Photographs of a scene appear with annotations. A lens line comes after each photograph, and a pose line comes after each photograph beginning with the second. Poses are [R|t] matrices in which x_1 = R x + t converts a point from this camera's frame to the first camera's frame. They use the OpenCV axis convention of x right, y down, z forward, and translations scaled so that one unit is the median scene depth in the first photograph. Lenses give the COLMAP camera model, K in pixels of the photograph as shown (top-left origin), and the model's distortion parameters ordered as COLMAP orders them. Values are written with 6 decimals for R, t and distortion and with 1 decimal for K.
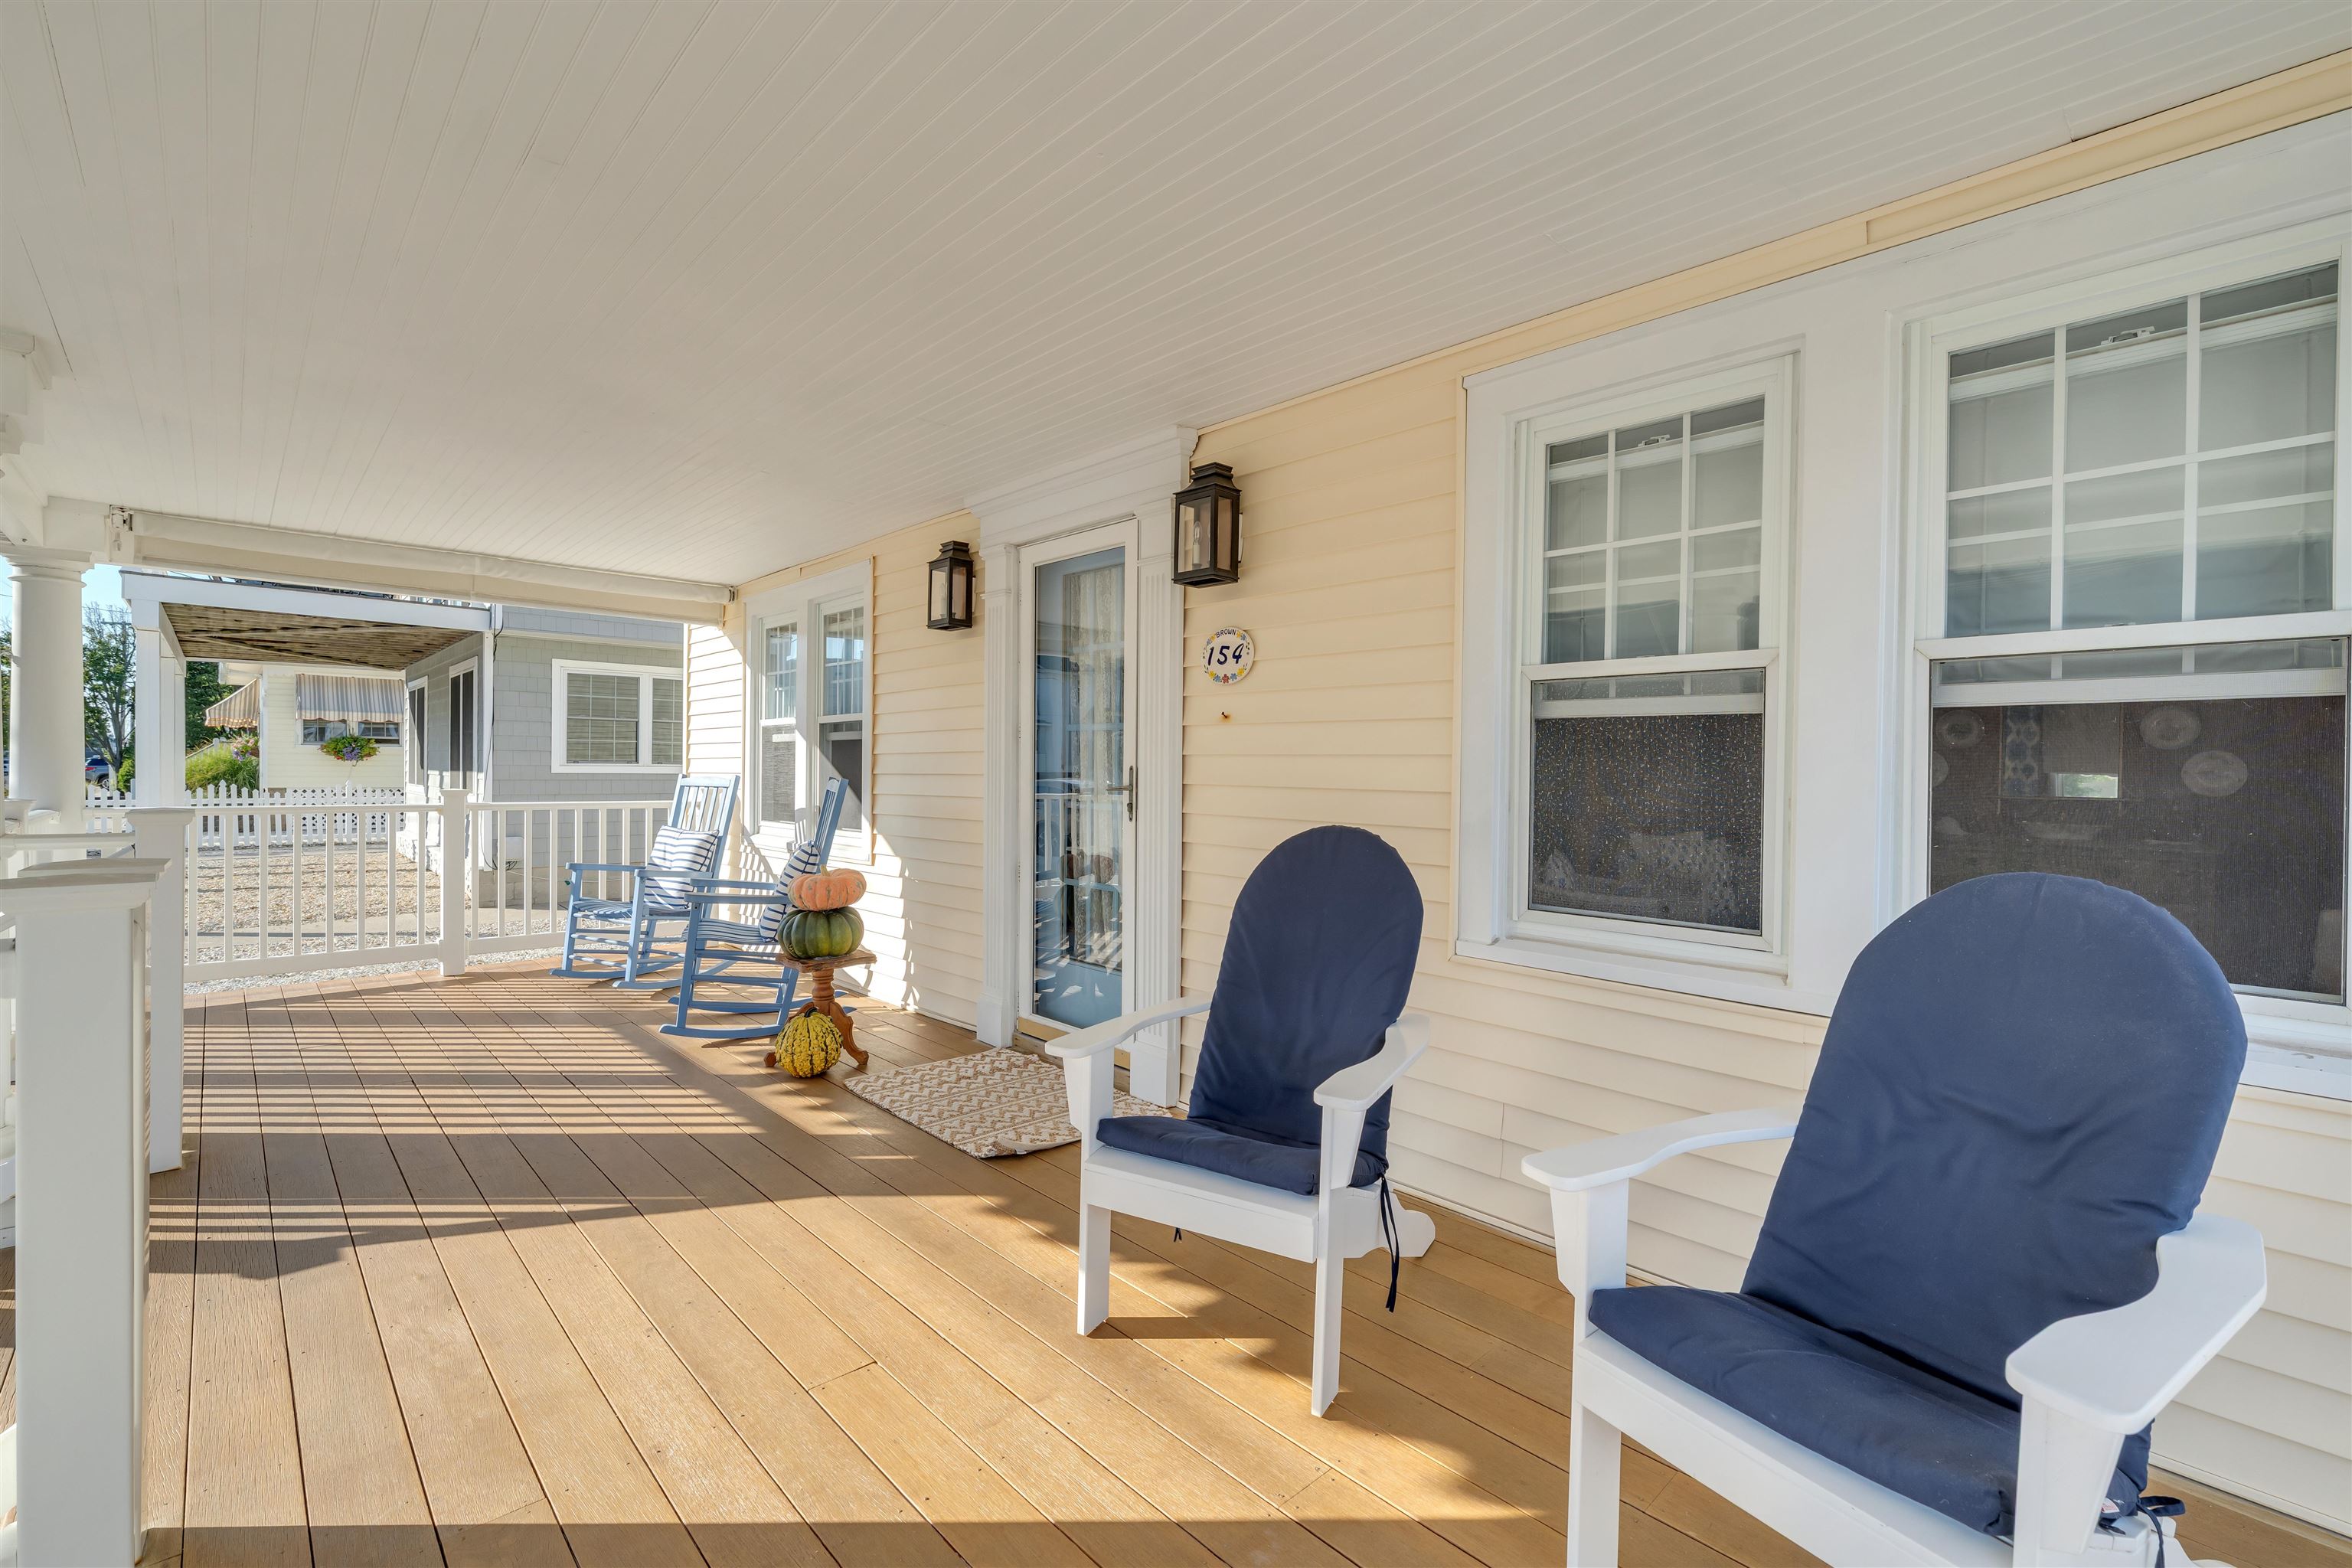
lens RADIAL K [[1047.9, 0, 1165.7], [0, 1047.9, 770.0], [0, 0, 1]] dist [0.000074, 0.000038]
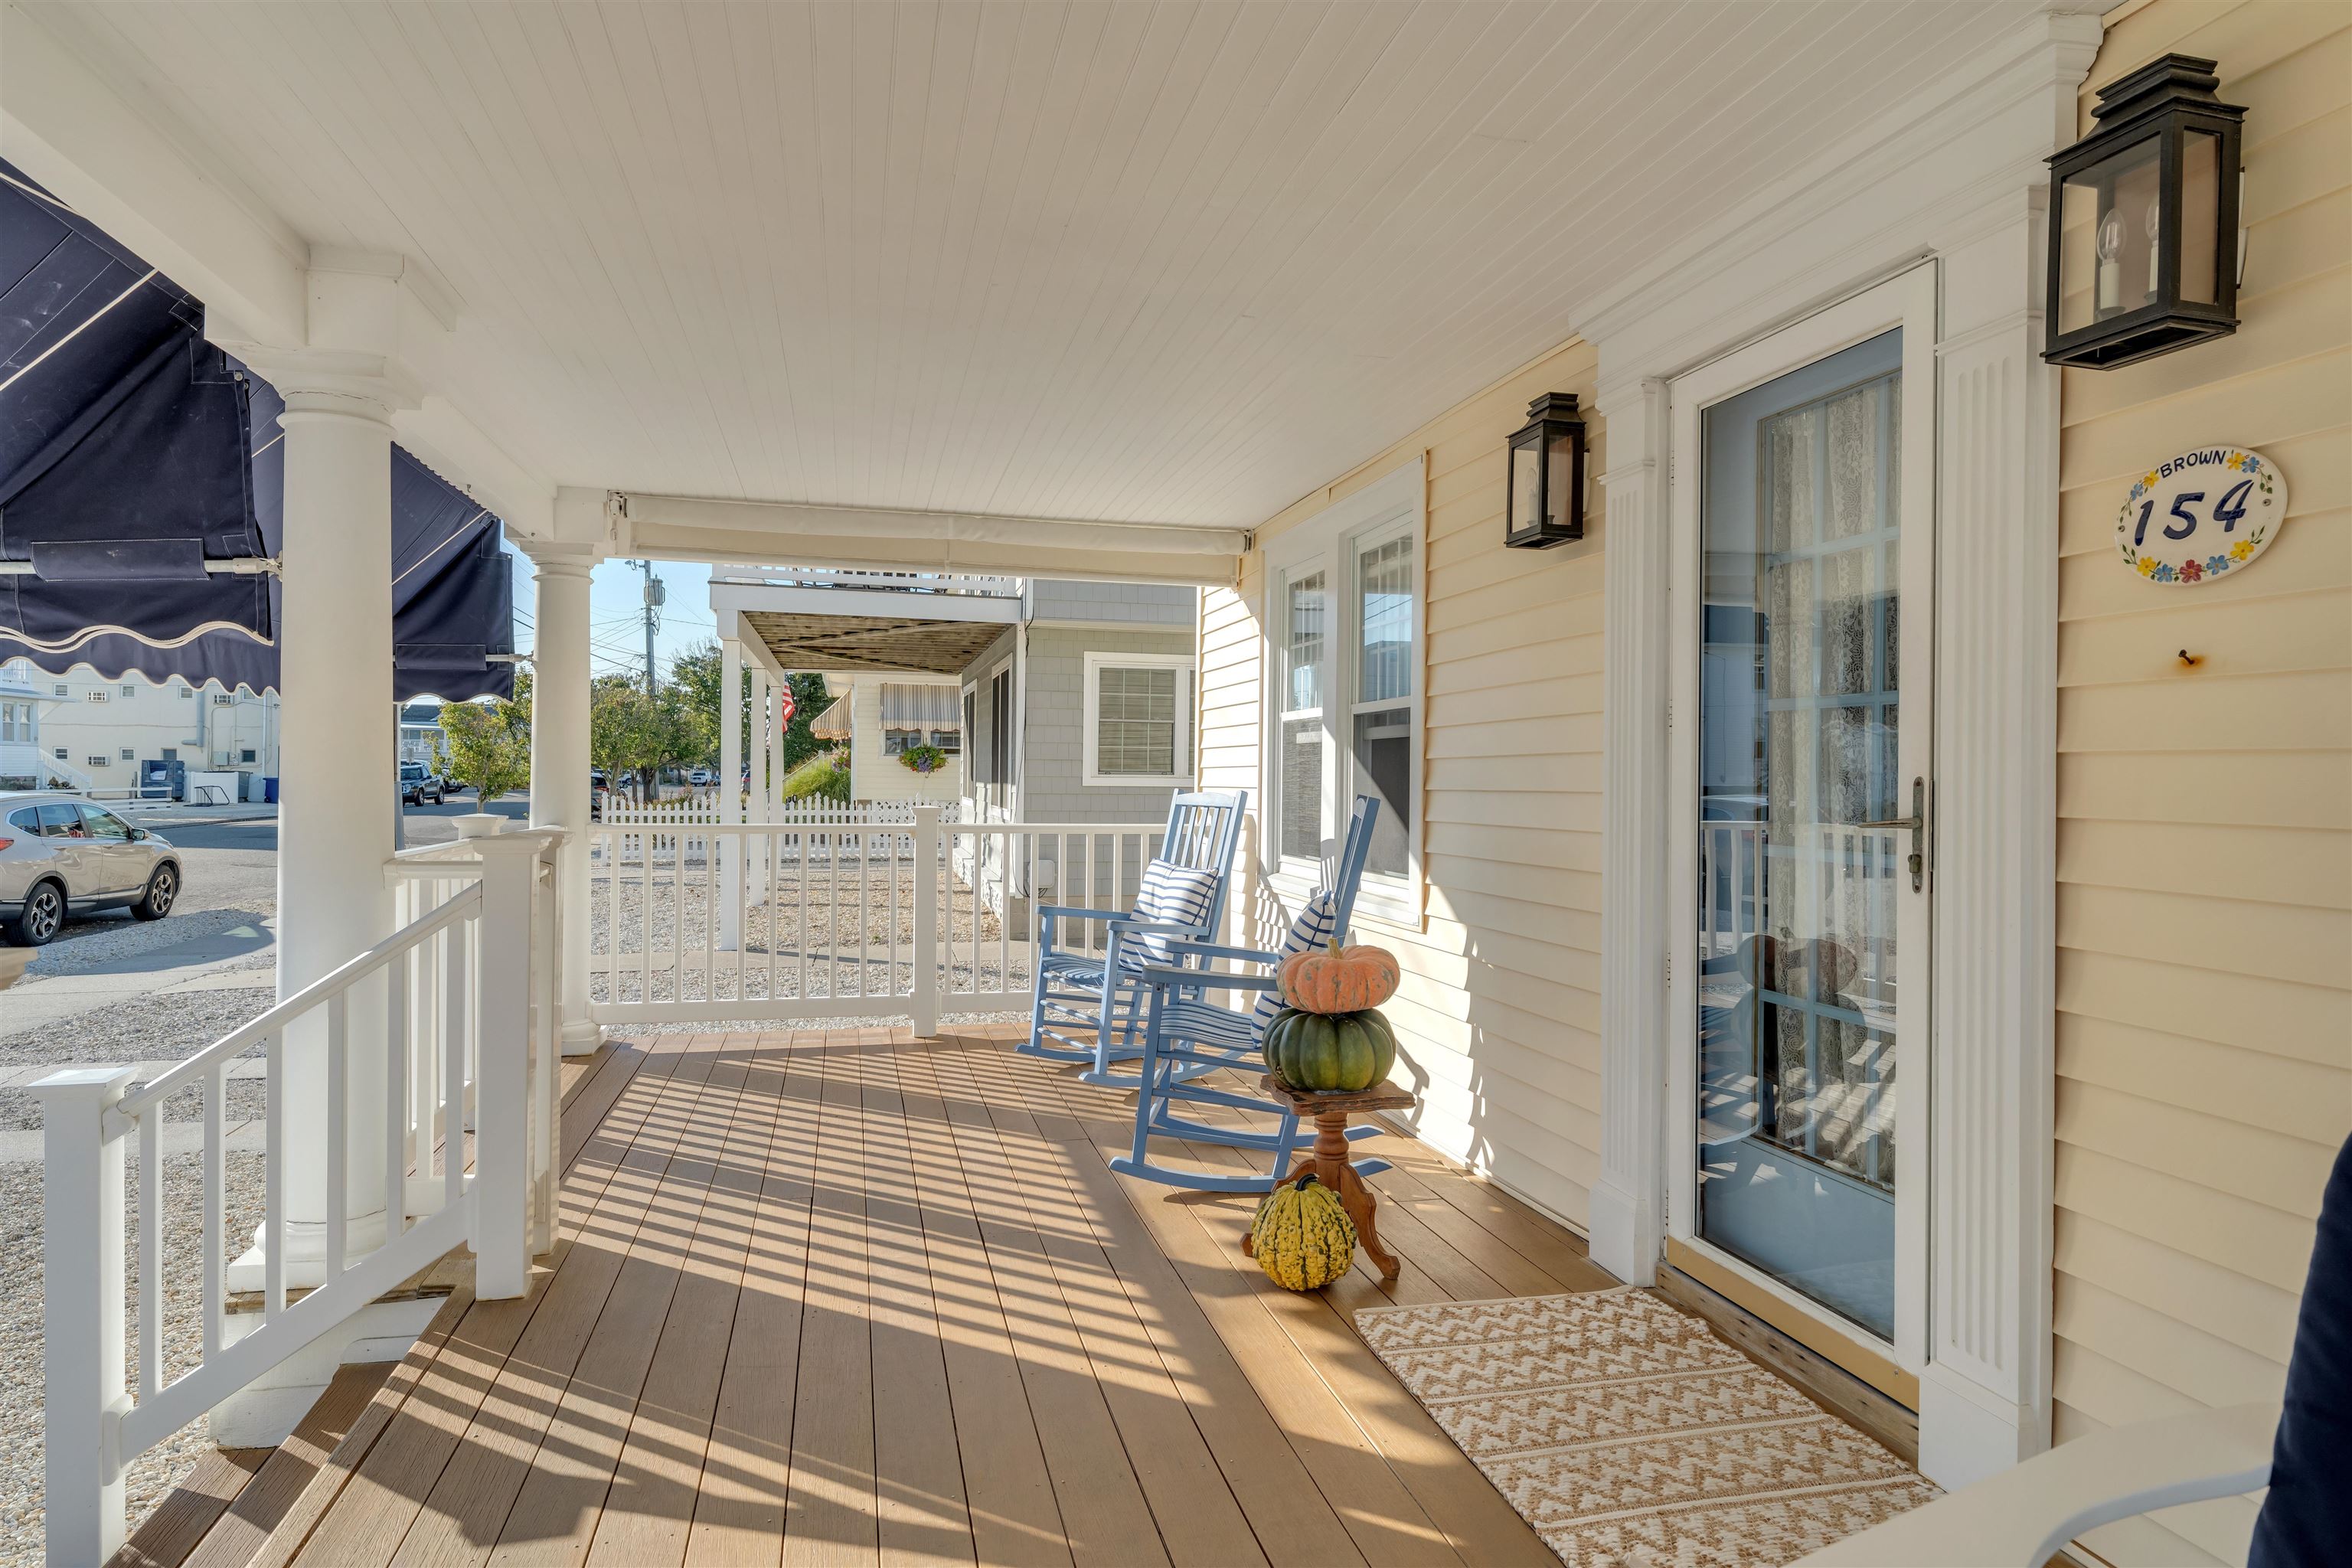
lens RADIAL K [[1308.1, 0, 1176.0], [0, 1308.1, 784.0], [0, 0, 1]] dist [0.006188, -0.000710]
pose [[0.879929, 0.001782, -0.475102, -0.038981], [-0.001072, 0.999998, 0.001764, -0.001414], [0.475104, -0.001043, 0.879929, 0.258886]]
